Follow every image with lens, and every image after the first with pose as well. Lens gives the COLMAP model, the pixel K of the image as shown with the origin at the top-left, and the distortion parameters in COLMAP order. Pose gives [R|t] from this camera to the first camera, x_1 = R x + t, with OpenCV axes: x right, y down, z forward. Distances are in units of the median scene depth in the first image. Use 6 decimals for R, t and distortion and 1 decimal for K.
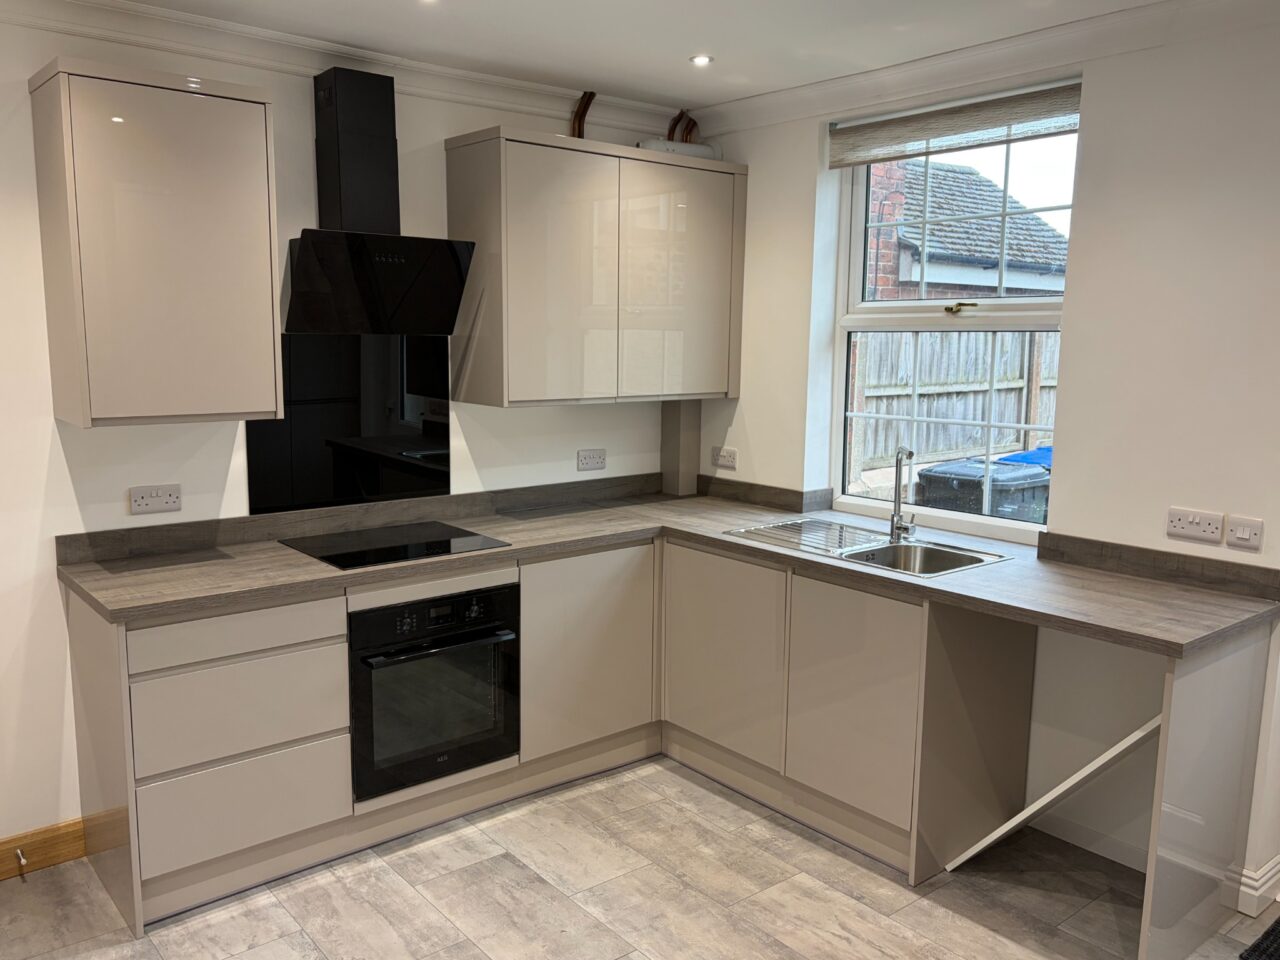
lens RADIAL K [[1026.0, 0, 633.2], [0, 1026.0, 478.0], [0, 0, 1]] dist [0.040382, -0.007236]
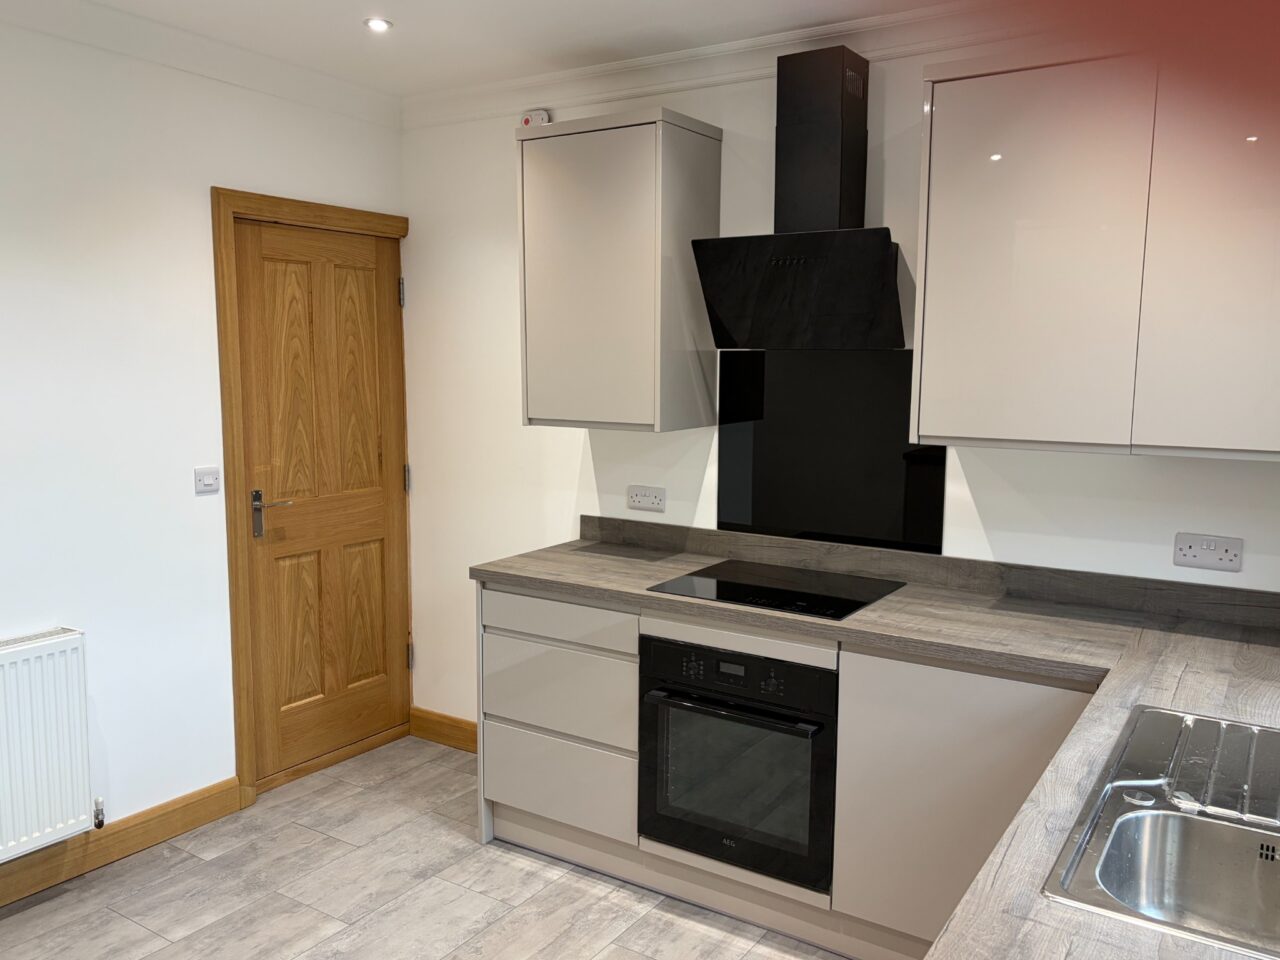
lens RADIAL K [[1026.0, 0, 640.8], [0, 1026.0, 484.1], [0, 0, 1]] dist [0.040382, -0.007236]
pose [[0.300908, 0.107497, -0.947575, 0.593249], [-0.143259, 0.987447, 0.066527, -0.068669], [0.942831, 0.115730, 0.312531, 0.658852]]
